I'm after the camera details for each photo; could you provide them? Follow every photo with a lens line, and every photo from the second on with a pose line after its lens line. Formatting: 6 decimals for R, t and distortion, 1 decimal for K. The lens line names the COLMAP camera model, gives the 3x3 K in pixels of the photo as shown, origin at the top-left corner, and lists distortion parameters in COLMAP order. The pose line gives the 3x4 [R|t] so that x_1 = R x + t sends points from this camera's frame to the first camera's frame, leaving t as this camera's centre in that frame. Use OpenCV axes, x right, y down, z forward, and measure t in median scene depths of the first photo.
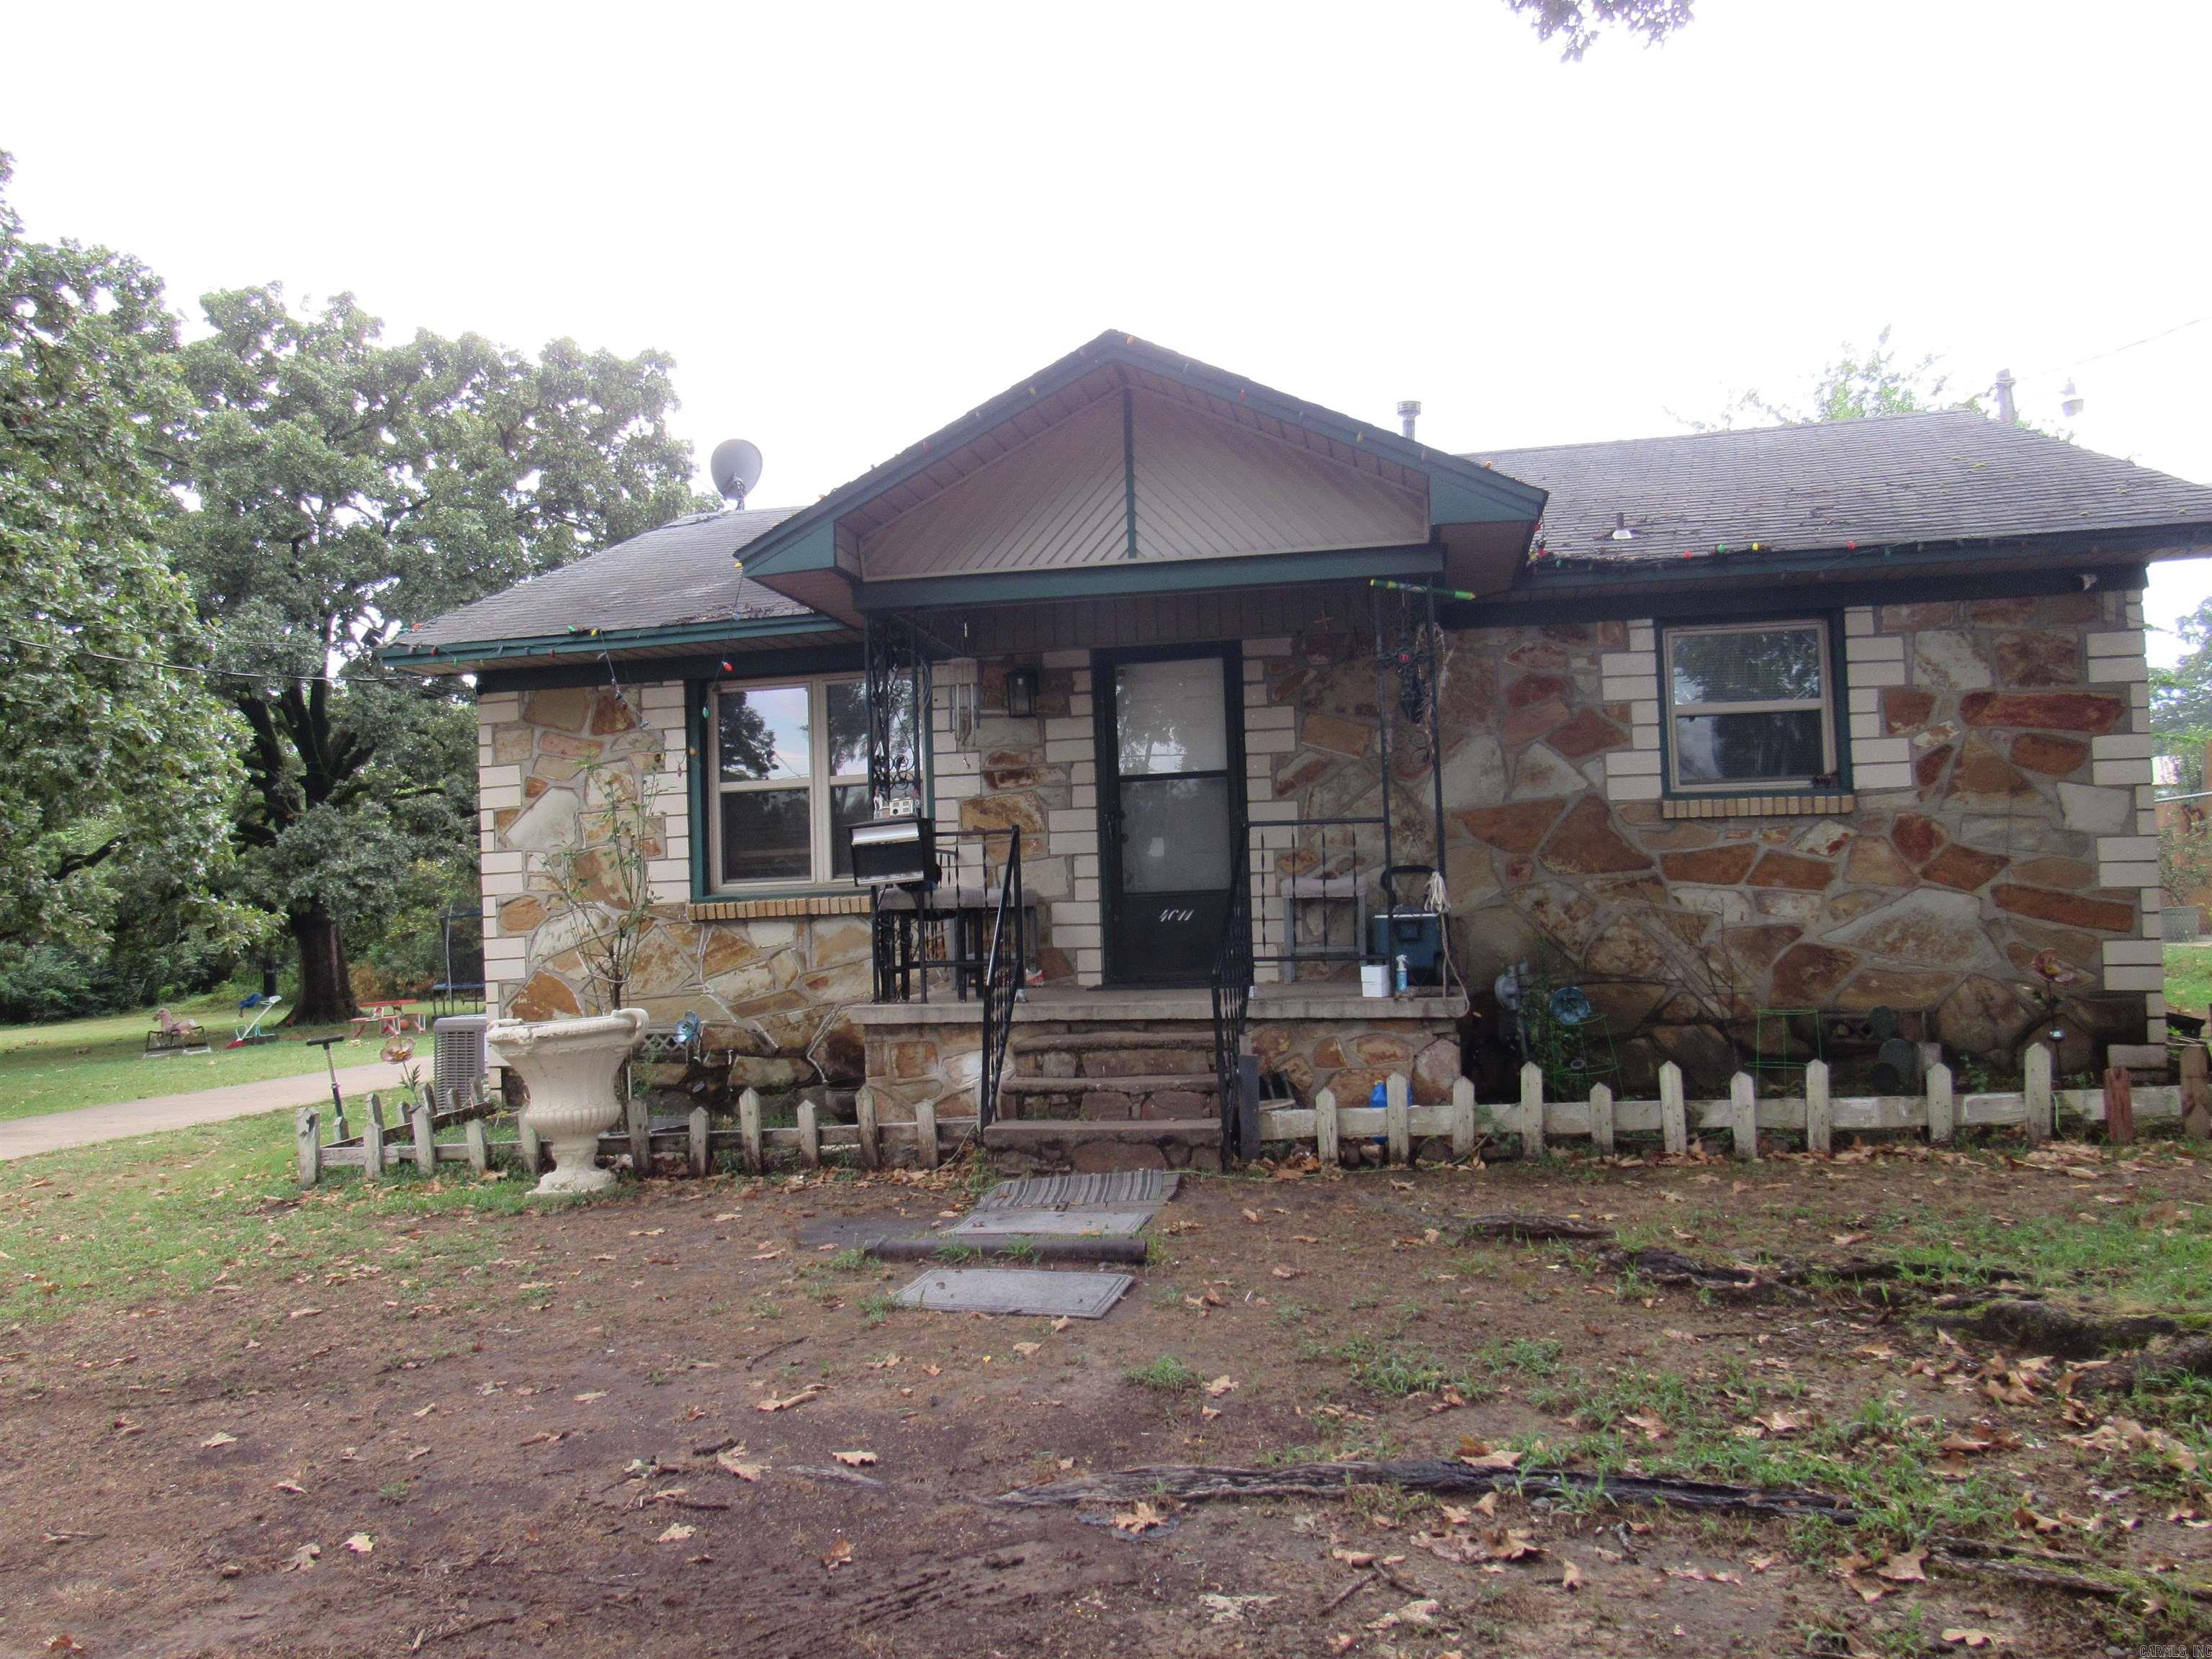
lens RADIAL K [[1584.6, 0, 1113.0], [0, 1584.6, 869.5], [0, 0, 1]] dist [-0.032325, 0.016367]
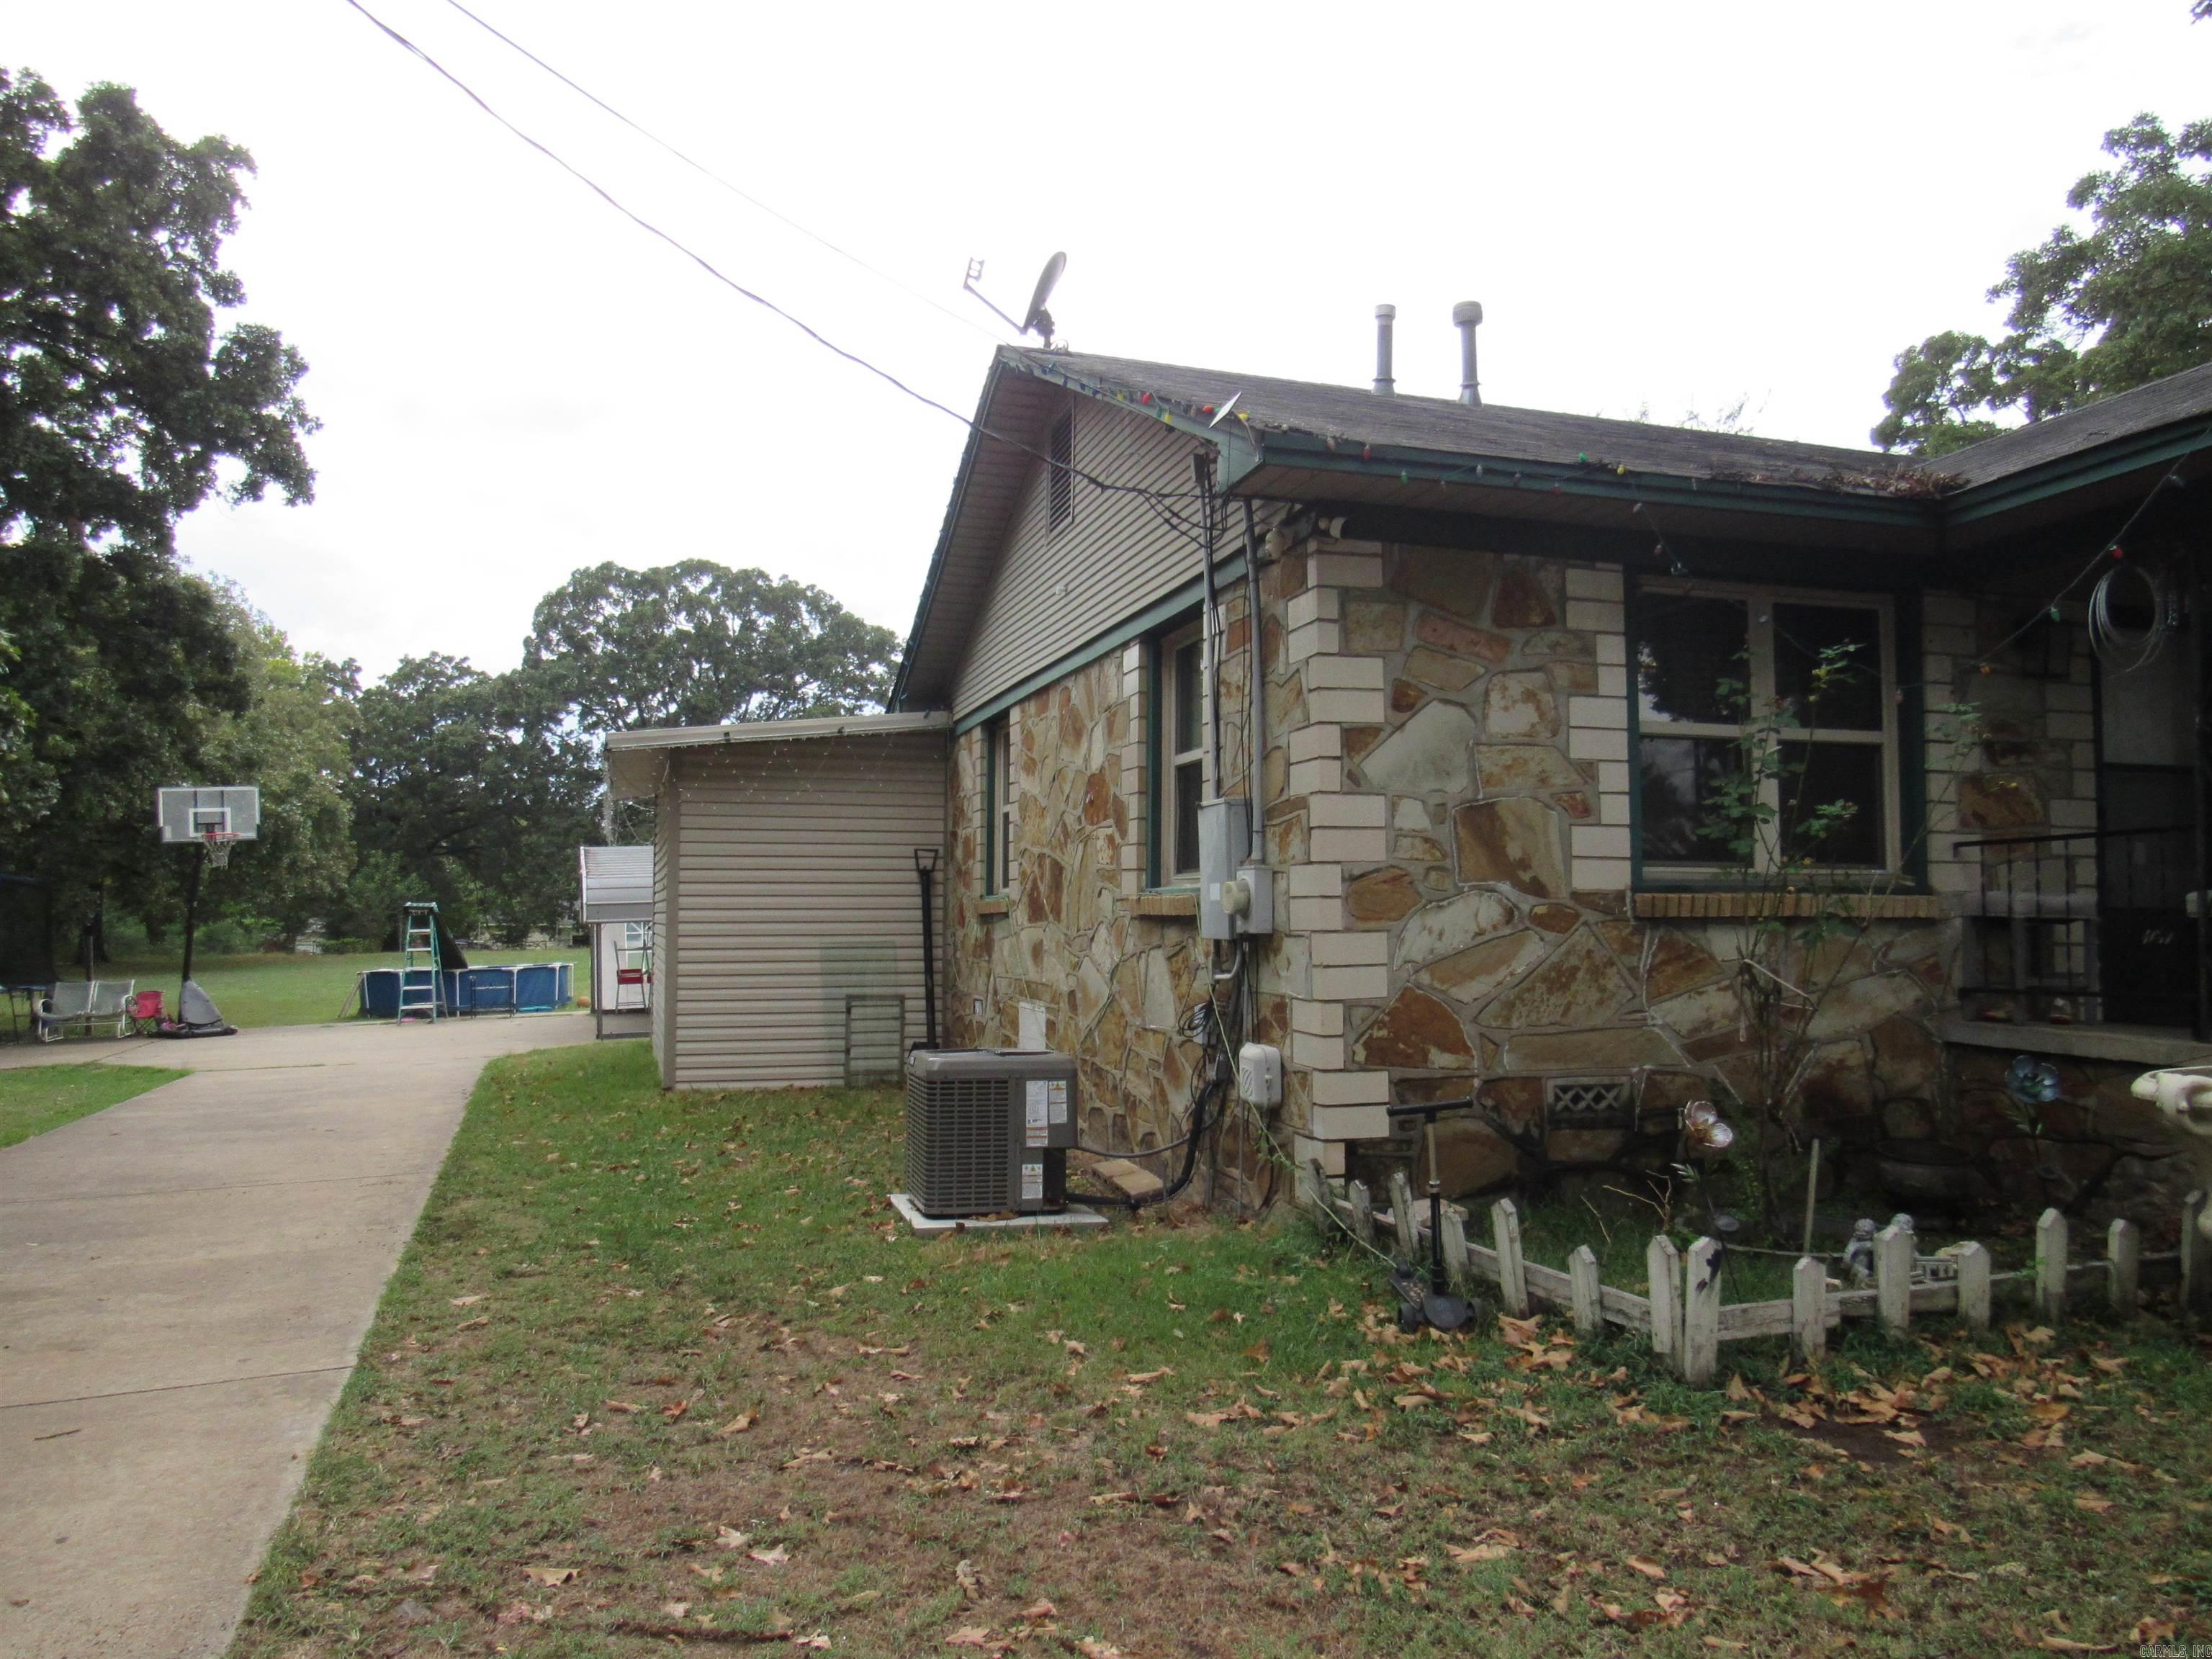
lens RADIAL K [[1584.6, 0, 1109.3], [0, 1584.6, 837.4], [0, 0, 1]] dist [-0.032325, 0.016367]
pose [[0.883017, 0.067126, 0.464515, -0.785490], [-0.051017, 0.997583, -0.047177, 0.041727], [-0.466559, 0.017960, 0.884308, 0.507395]]
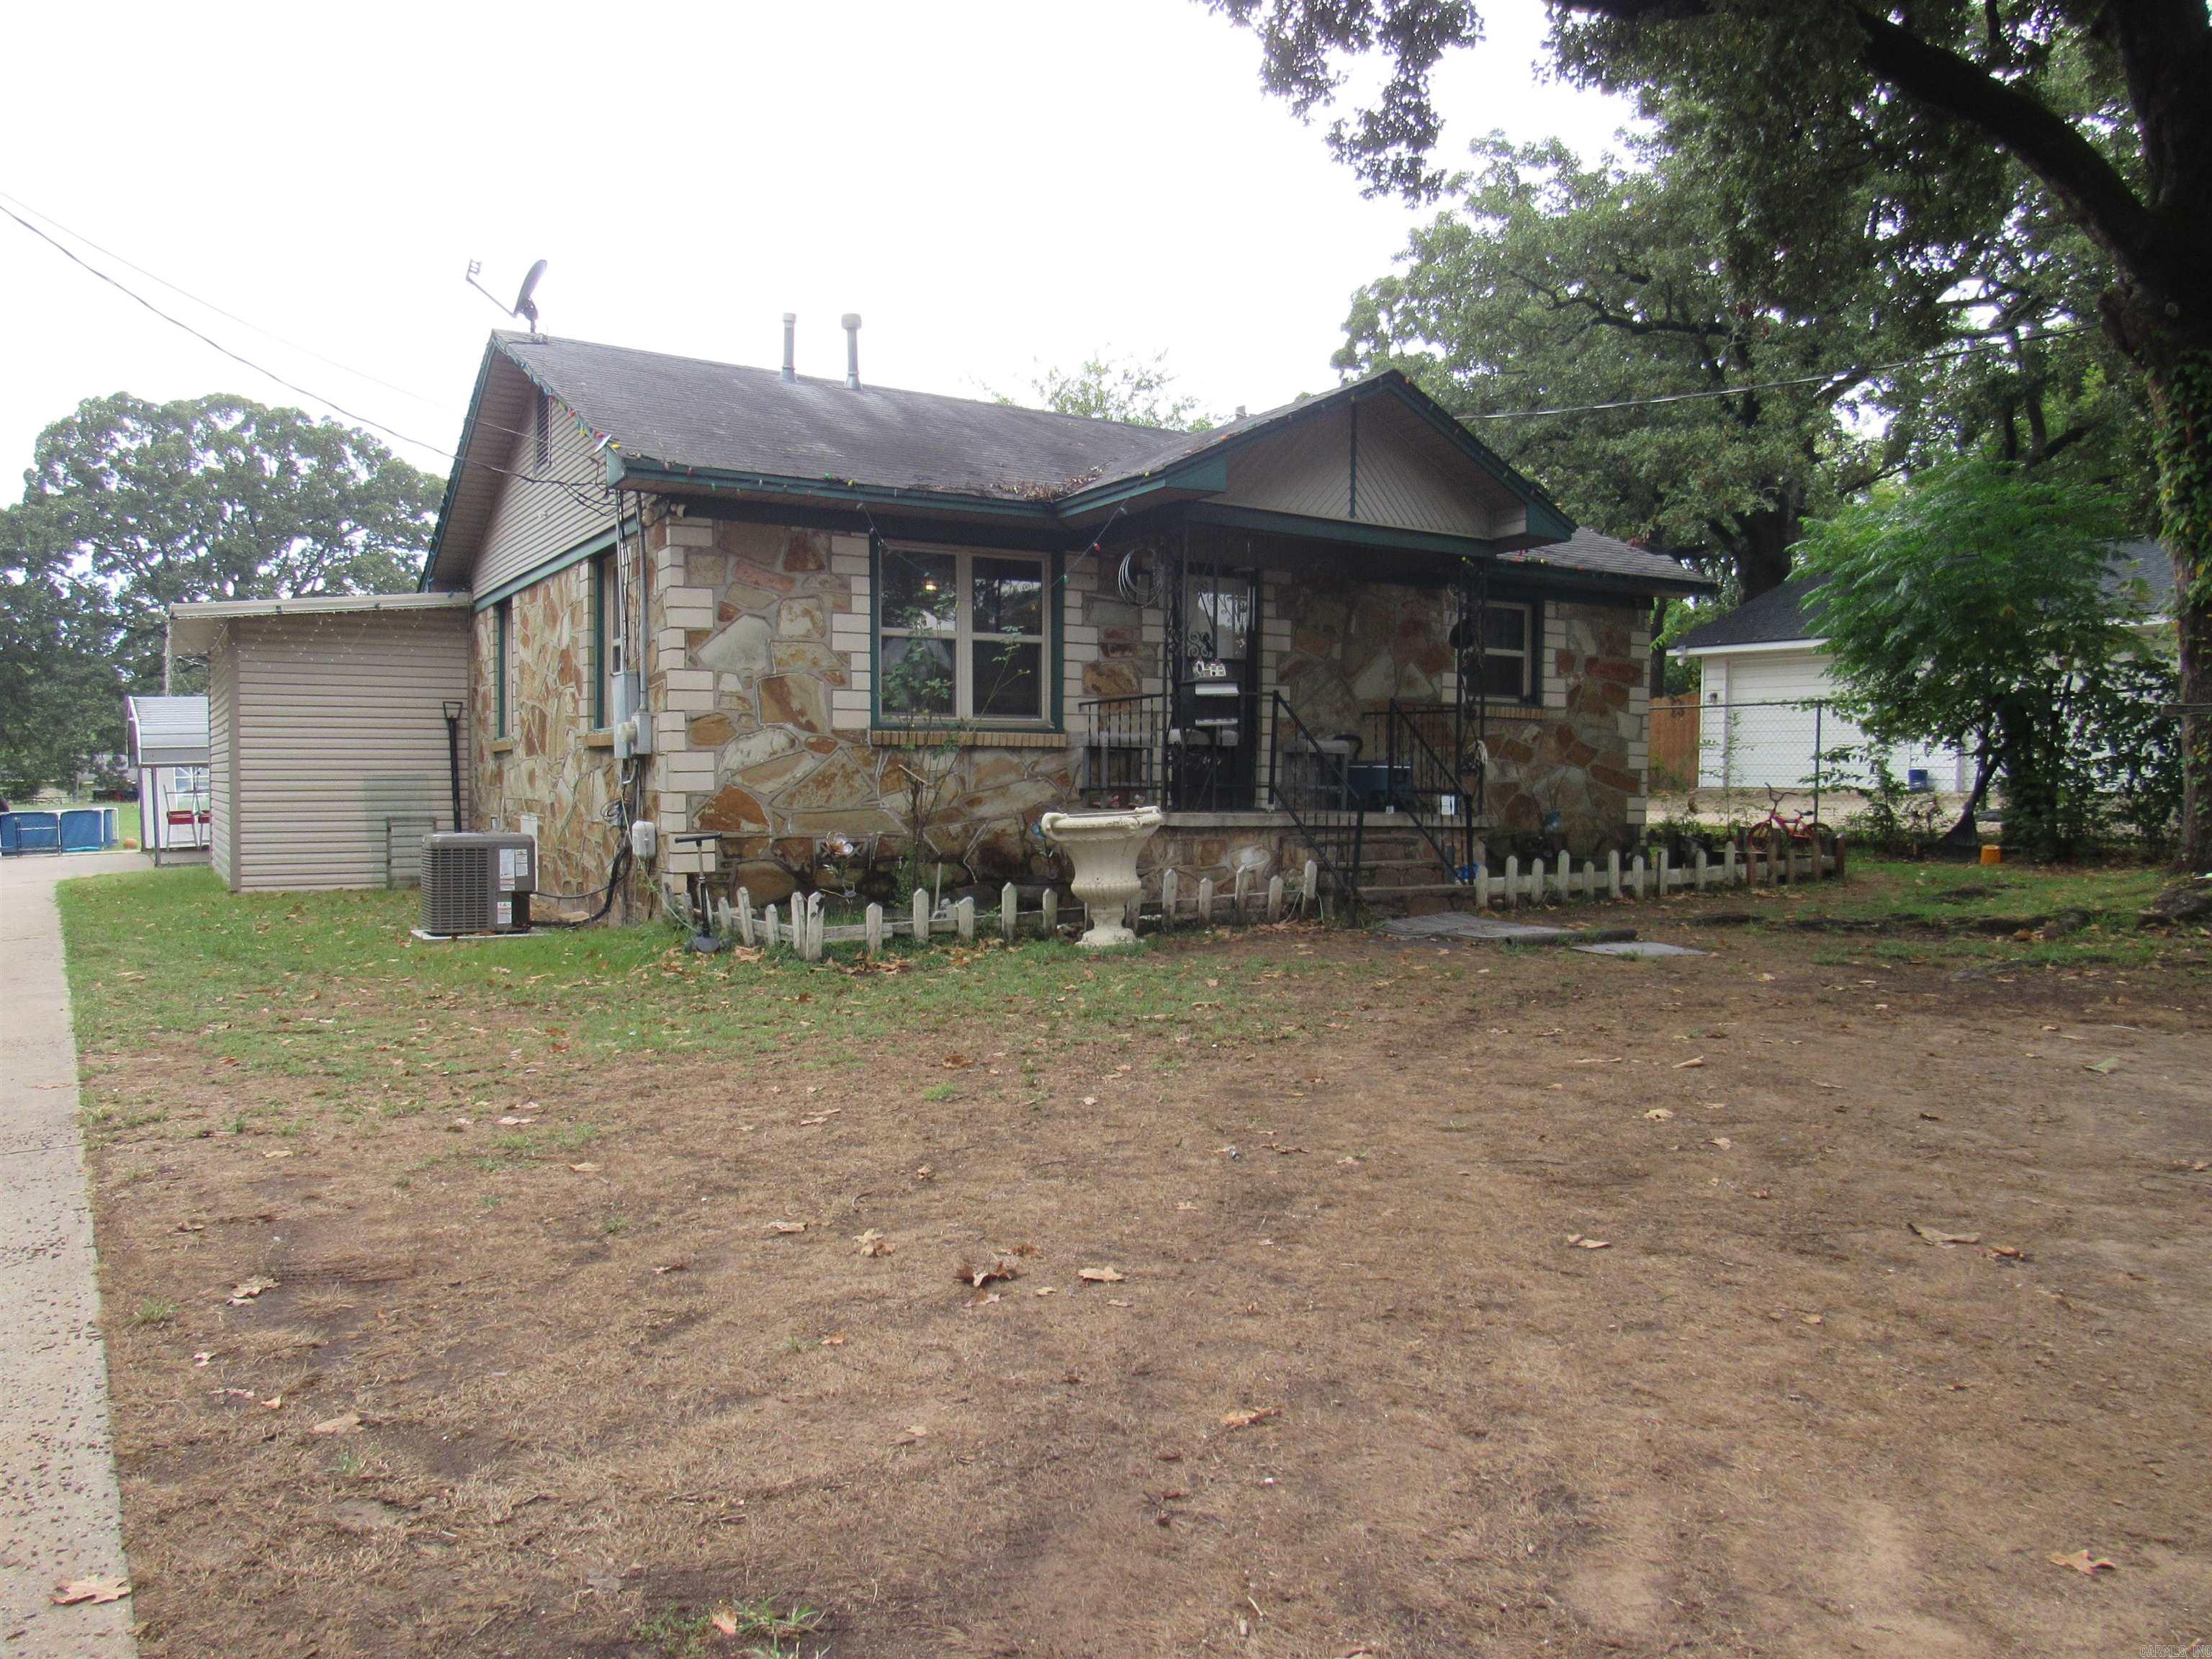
lens RADIAL K [[1584.6, 0, 1118.1], [0, 1584.6, 818.7], [0, 0, 1]] dist [-0.032325, 0.016367]
pose [[0.733907, 0.024443, 0.678810, -0.920316], [-0.049333, 0.998631, 0.017378, 0.057367], [-0.677456, -0.046242, 0.734109, 0.029342]]
